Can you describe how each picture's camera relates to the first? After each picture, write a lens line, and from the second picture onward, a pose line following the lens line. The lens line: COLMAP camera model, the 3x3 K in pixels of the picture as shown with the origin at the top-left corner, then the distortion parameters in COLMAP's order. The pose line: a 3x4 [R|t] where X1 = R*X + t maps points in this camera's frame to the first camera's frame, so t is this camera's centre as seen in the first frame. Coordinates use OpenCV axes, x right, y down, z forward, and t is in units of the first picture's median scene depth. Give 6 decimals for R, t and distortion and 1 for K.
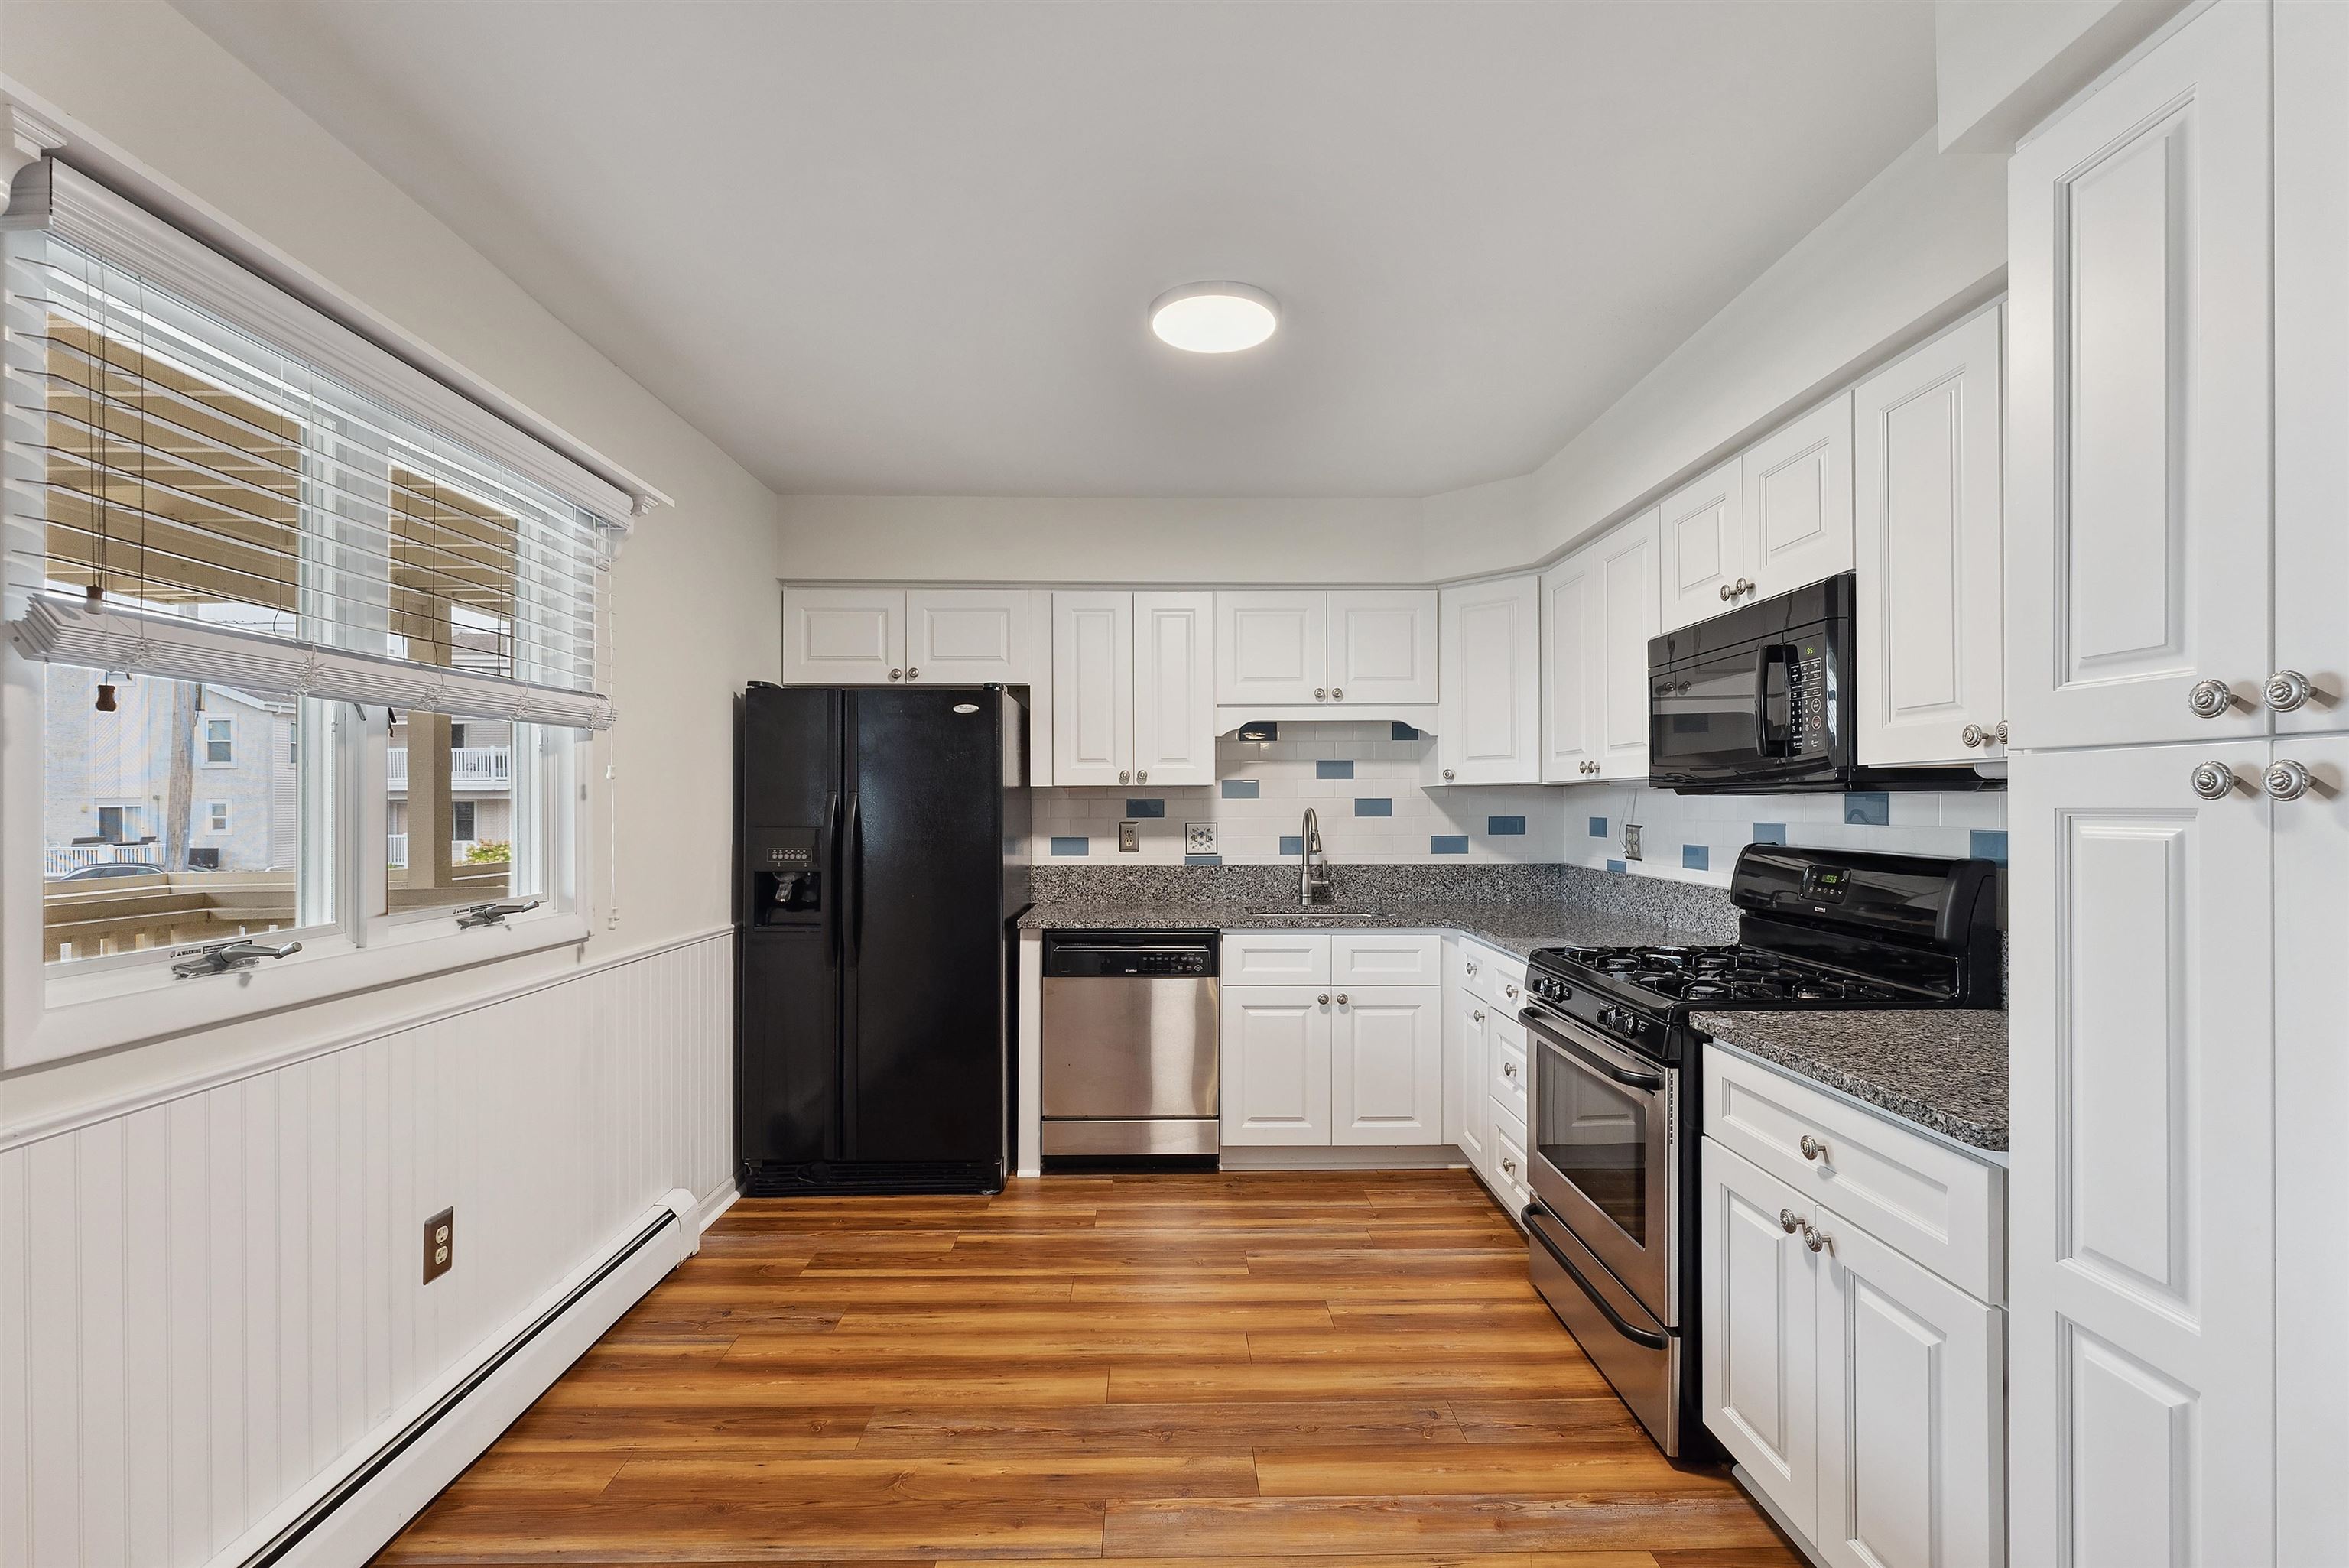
lens RADIAL K [[988.9, 0, 1079.2], [0, 988.9, 802.6], [0, 0, 1]] dist [-0.000612, 0.000054]
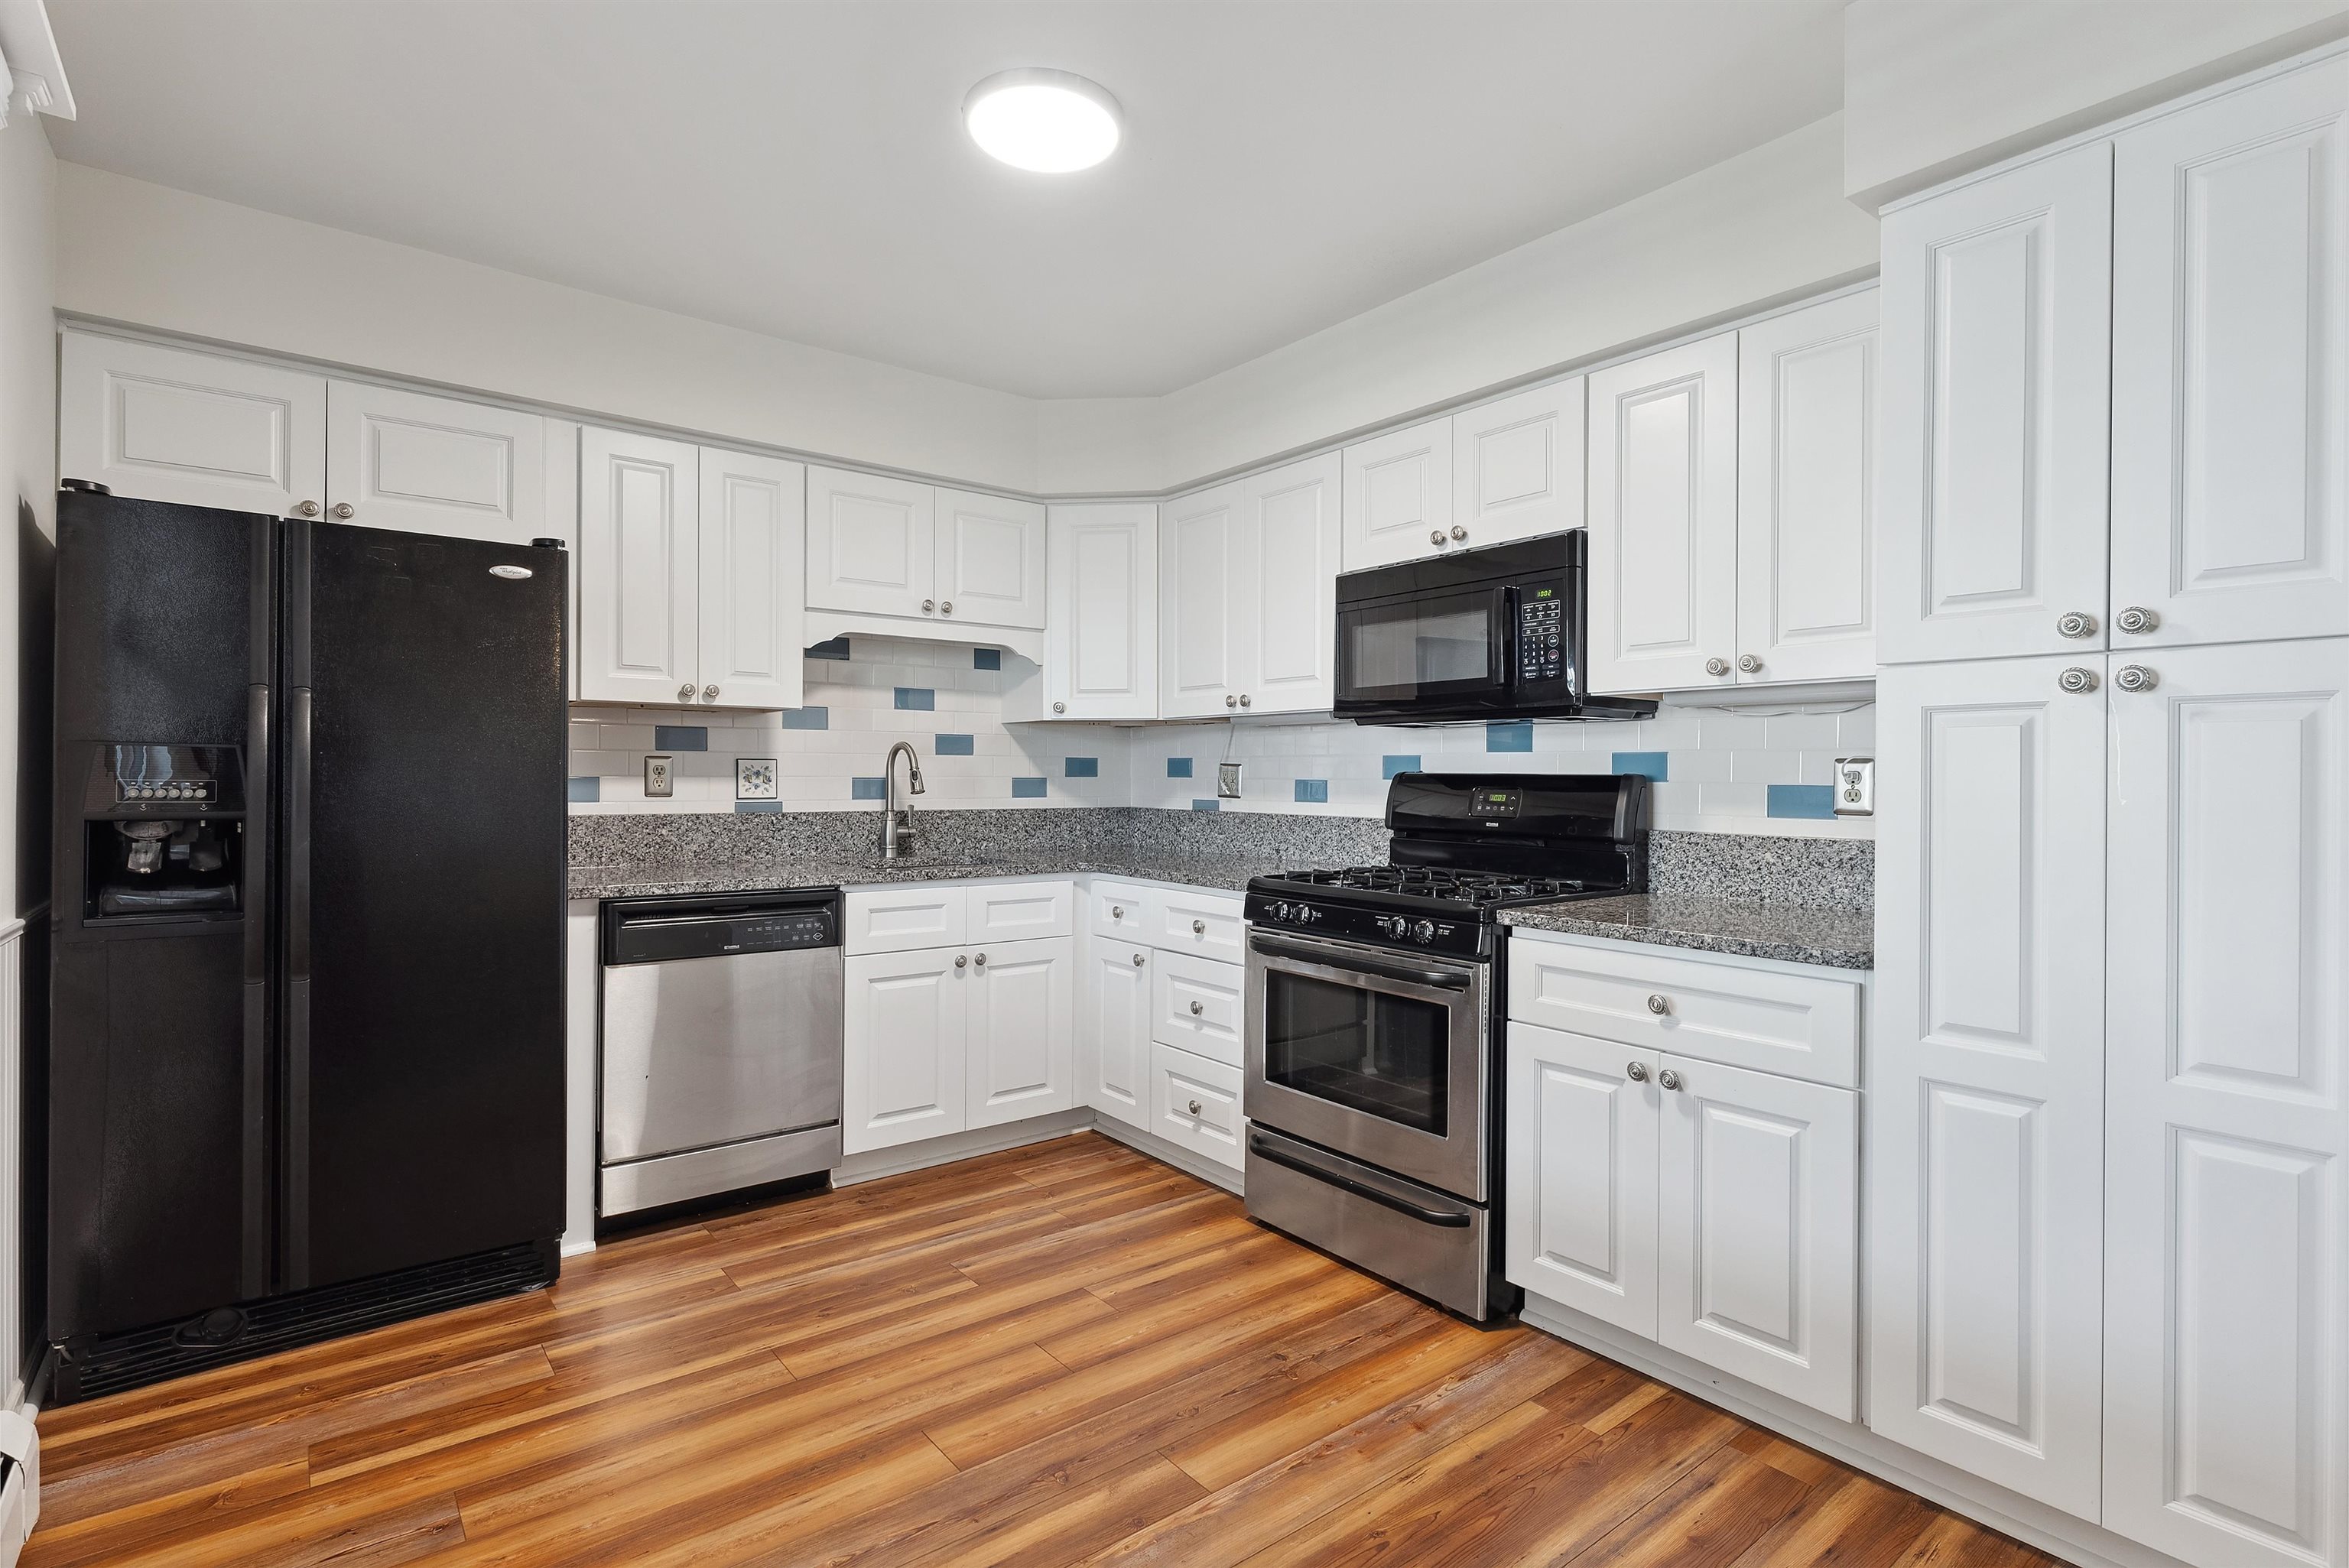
lens RADIAL K [[1148.2, 0, 1180.0], [0, 1148.2, 767.5], [0, 0, 1]] dist [0.000946, 0.000034]
pose [[0.794828, 0.009893, 0.606754, -0.252800], [-0.013796, 0.999903, 0.001770, 0.032657], [-0.606678, -0.009777, 0.794887, 0.118788]]
